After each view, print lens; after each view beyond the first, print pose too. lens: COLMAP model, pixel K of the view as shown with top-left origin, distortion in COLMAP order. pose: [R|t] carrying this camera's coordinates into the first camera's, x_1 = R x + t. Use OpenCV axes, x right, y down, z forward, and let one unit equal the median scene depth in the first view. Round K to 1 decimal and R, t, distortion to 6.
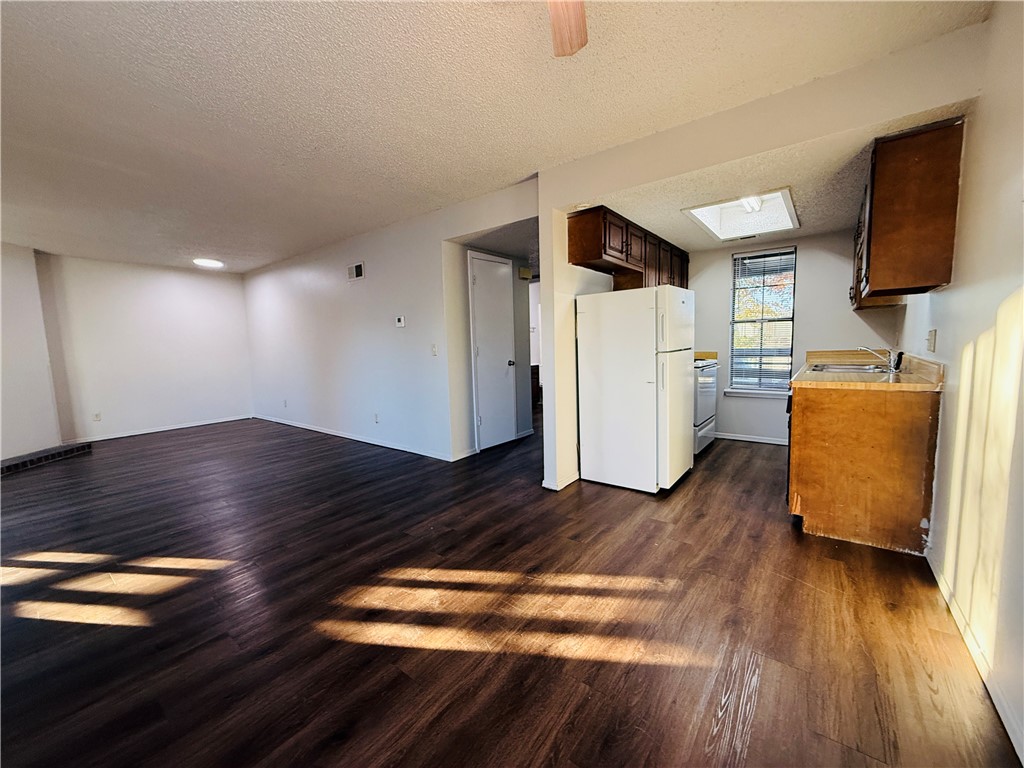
lens RADIAL K [[408.8, 0, 509.4], [0, 408.8, 384.4], [0, 0, 1]] dist [-0.000175, 0.000500]
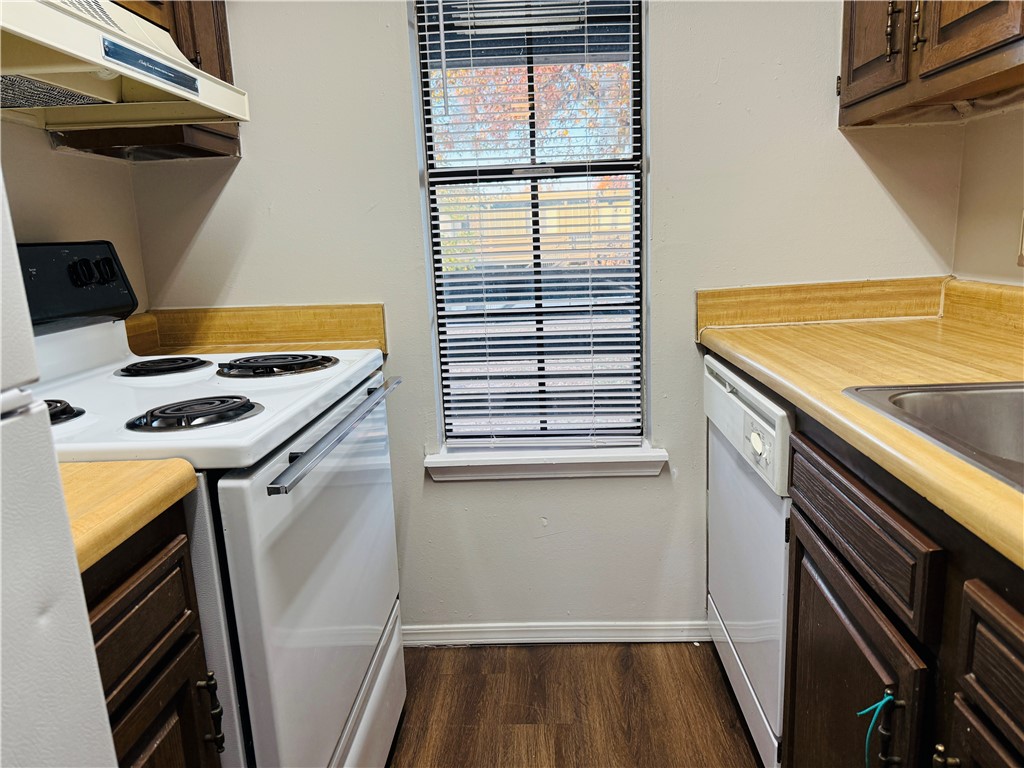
lens RADIAL K [[702.9, 0, 527.9], [0, 702.9, 380.5], [0, 0, 1]] dist [-0.001796, -0.001213]
pose [[0.809010, -0.122064, 0.574982, 0.536837], [0.076757, 0.991763, 0.102544, -0.110277], [-0.582762, -0.038825, 0.811715, 0.986957]]
